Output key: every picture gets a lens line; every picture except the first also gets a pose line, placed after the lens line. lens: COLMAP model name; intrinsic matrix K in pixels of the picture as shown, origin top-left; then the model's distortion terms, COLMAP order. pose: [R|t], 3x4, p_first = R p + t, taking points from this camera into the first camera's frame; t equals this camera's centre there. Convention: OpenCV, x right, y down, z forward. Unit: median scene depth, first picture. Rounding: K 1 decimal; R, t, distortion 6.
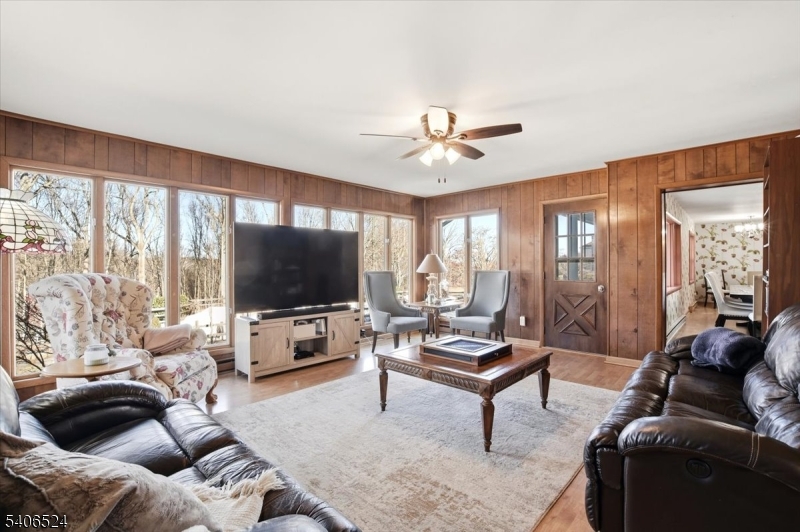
lens RADIAL K [[357.6, 0, 400.0], [0, 357.6, 266.0], [0, 0, 1]] dist [-0.028698, -0.000228]
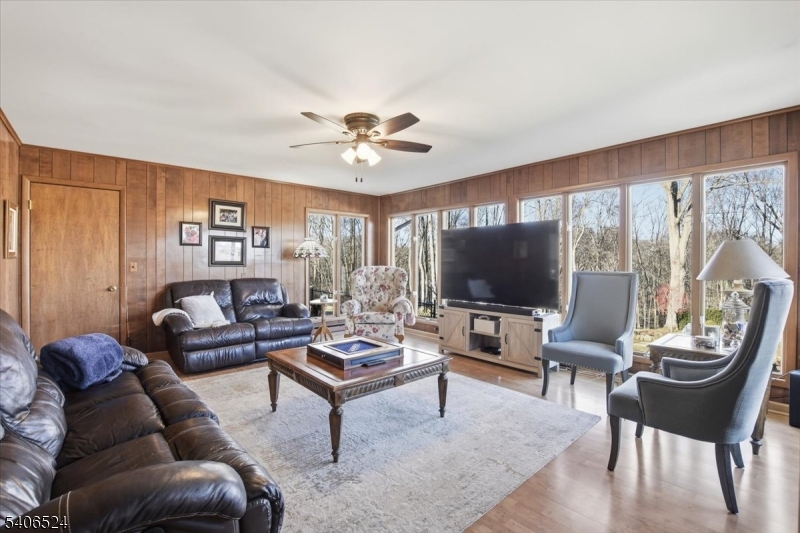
lens RADIAL K [[357.6, 0, 400.0], [0, 357.6, 266.5], [0, 0, 1]] dist [-0.028698, -0.000228]
pose [[-0.101601, 0.014858, -0.994714, 0.833608], [-0.001110, 0.999886, 0.015049, -0.007039], [0.994825, 0.002633, -0.101573, 0.904403]]
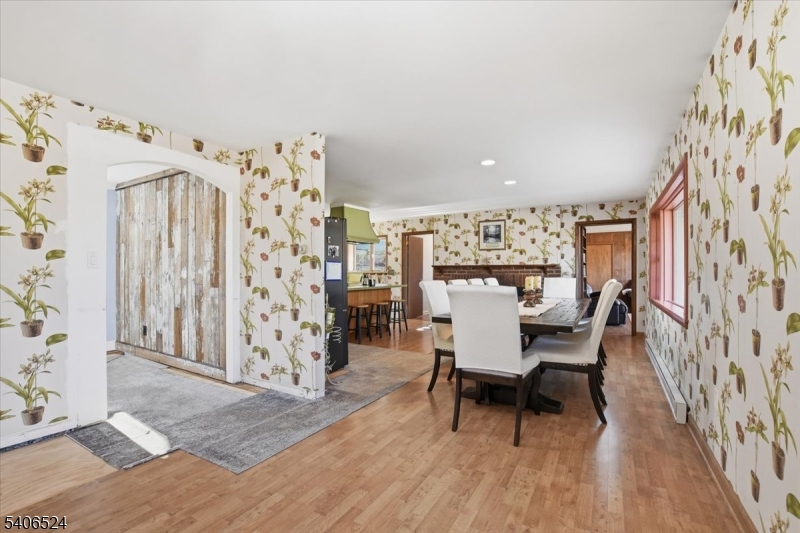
lens RADIAL K [[357.6, 0, 400.0], [0, 357.6, 266.5], [0, 0, 1]] dist [-0.028698, -0.000228]
pose [[-0.977276, -0.006074, -0.211886, 2.127056], [-0.003953, 0.999938, -0.010432, -0.000124], [0.211936, -0.009357, -0.977239, 2.369605]]
